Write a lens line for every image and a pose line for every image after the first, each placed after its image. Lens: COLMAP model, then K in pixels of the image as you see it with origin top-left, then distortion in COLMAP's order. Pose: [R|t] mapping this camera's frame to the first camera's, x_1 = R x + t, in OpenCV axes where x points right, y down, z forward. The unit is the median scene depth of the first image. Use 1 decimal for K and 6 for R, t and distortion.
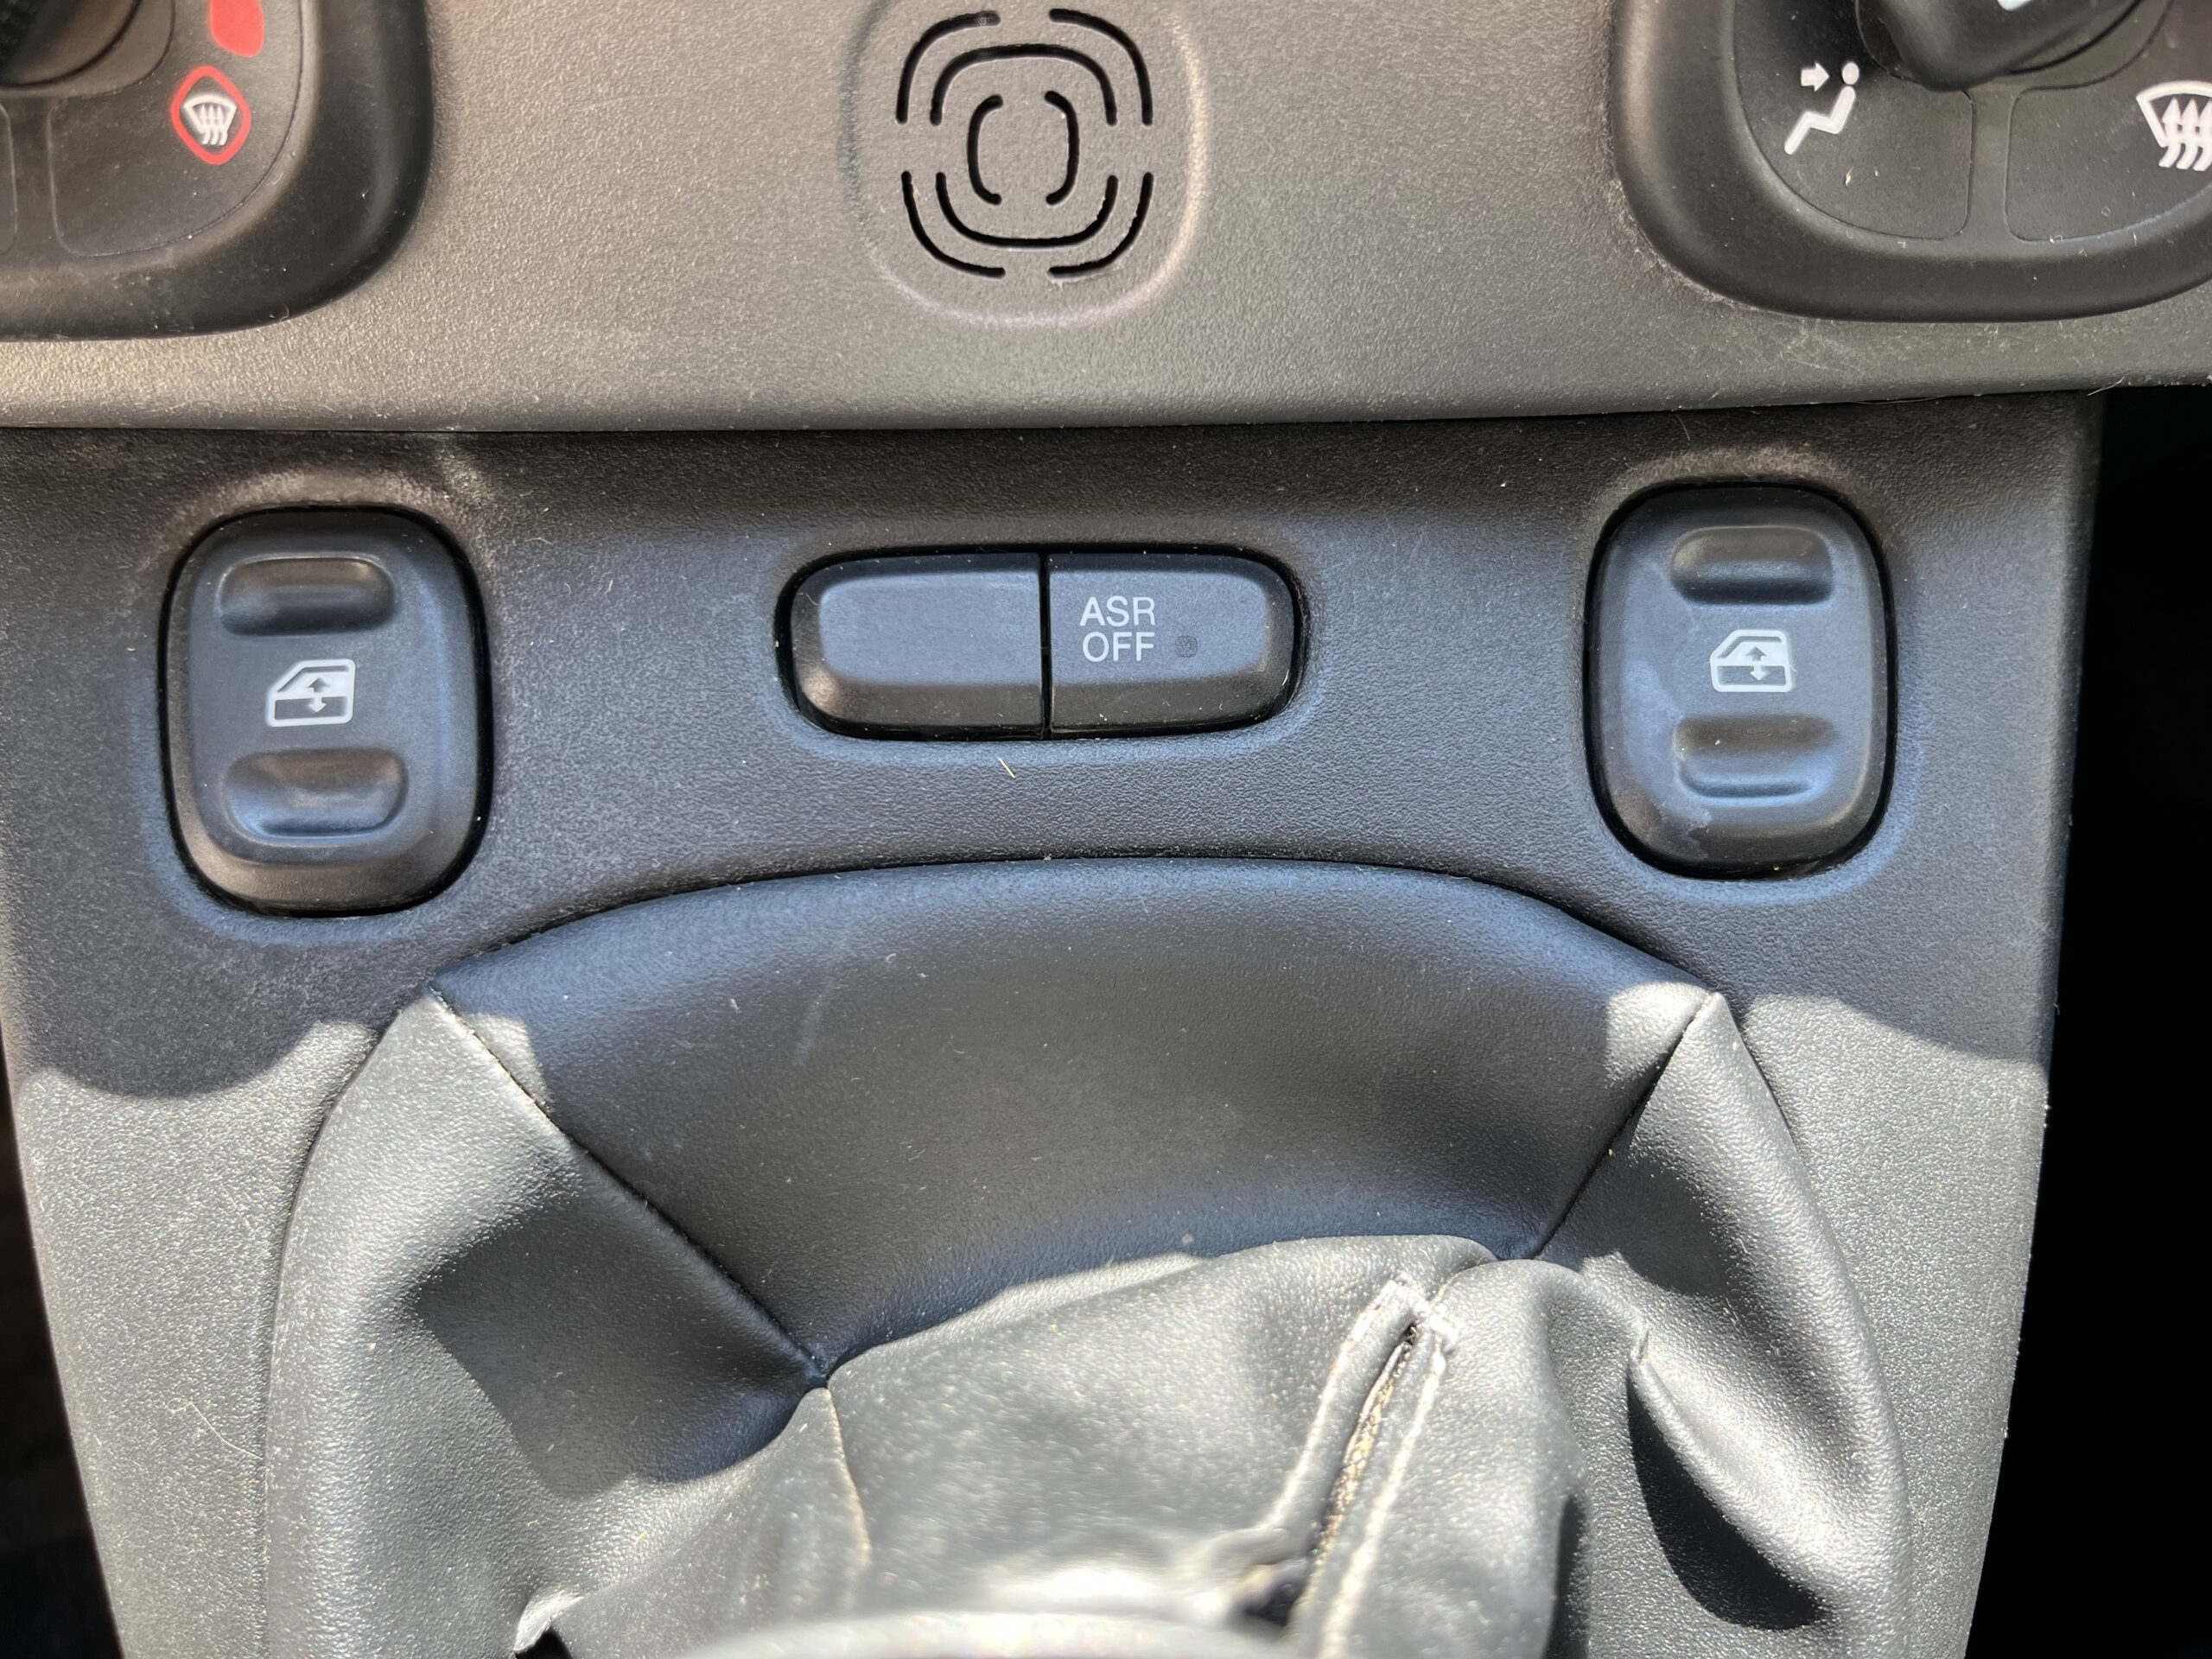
lens RADIAL K [[1684.4, 0, 1127.7], [0, 1684.4, 791.5], [0, 0, 1]] dist [0.067130, -0.099750]
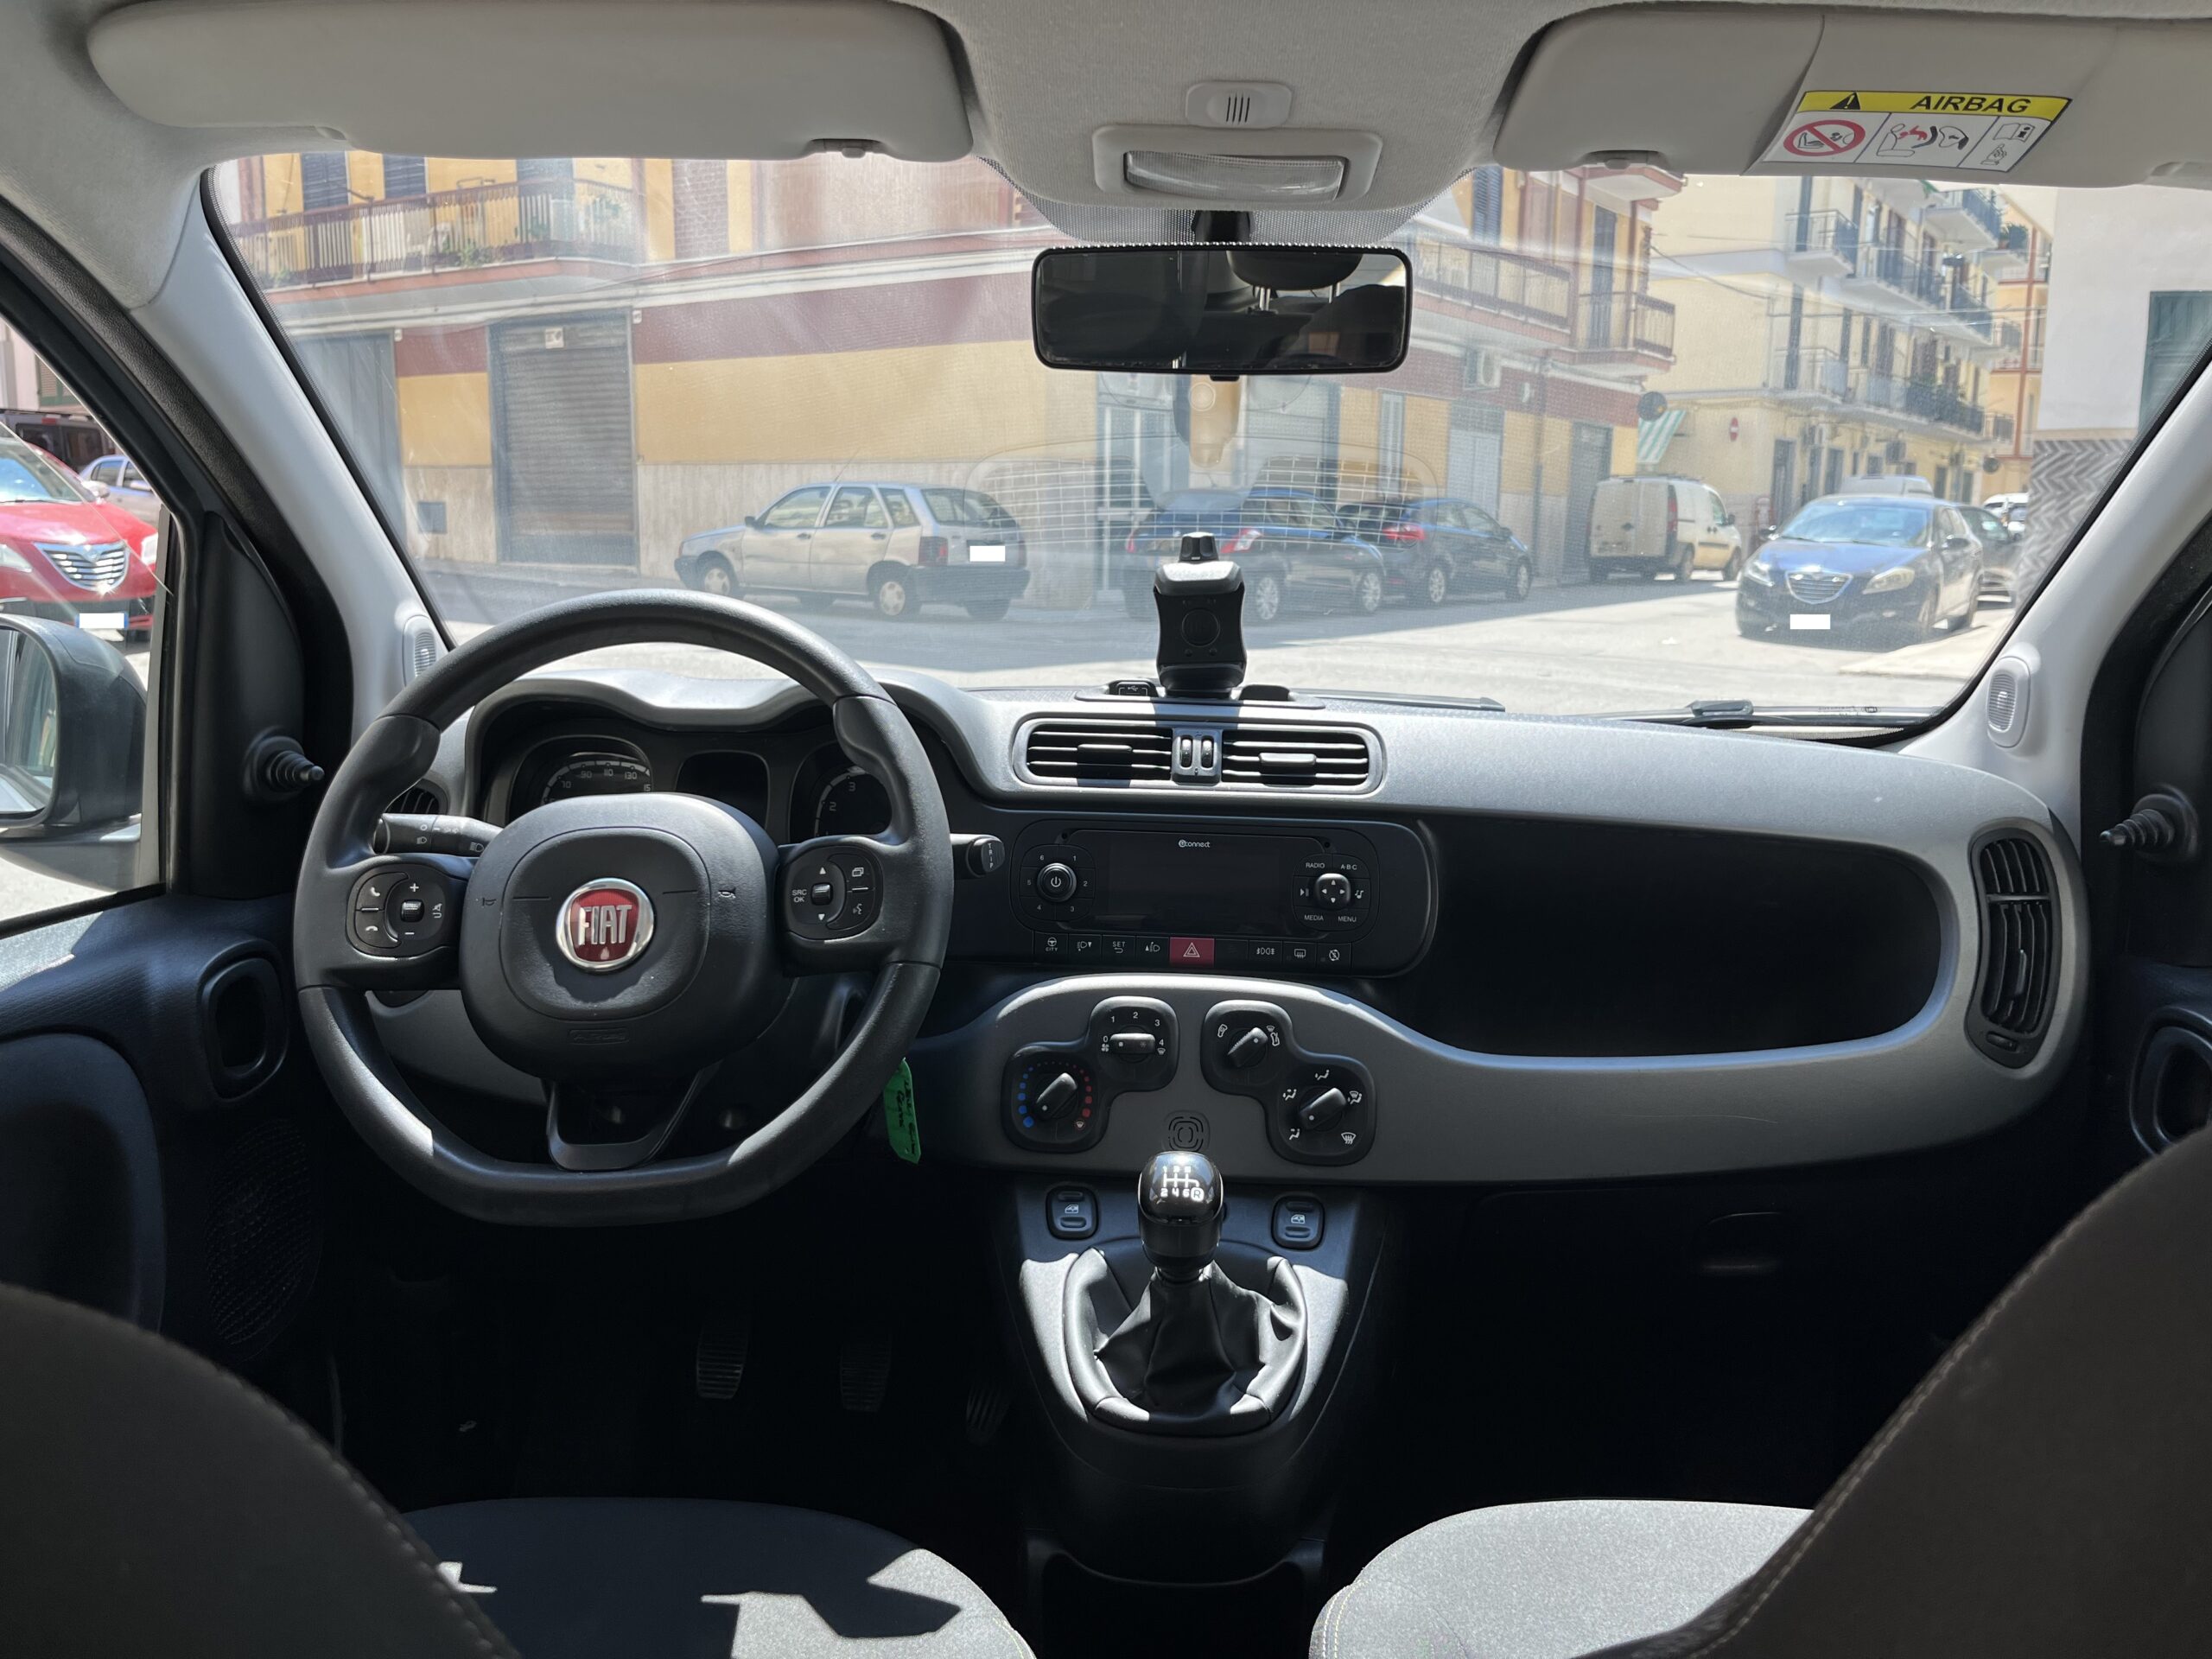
lens RADIAL K [[1684.4, 0, 1103.4], [0, 1684.4, 824.6], [0, 0, 1]] dist [0.067130, -0.099750]
pose [[0.995355, 0.020419, -0.094080, 0.218812], [-0.074068, 0.786695, -0.612883, 2.717689], [0.061498, 0.617004, 0.784553, -4.932426]]
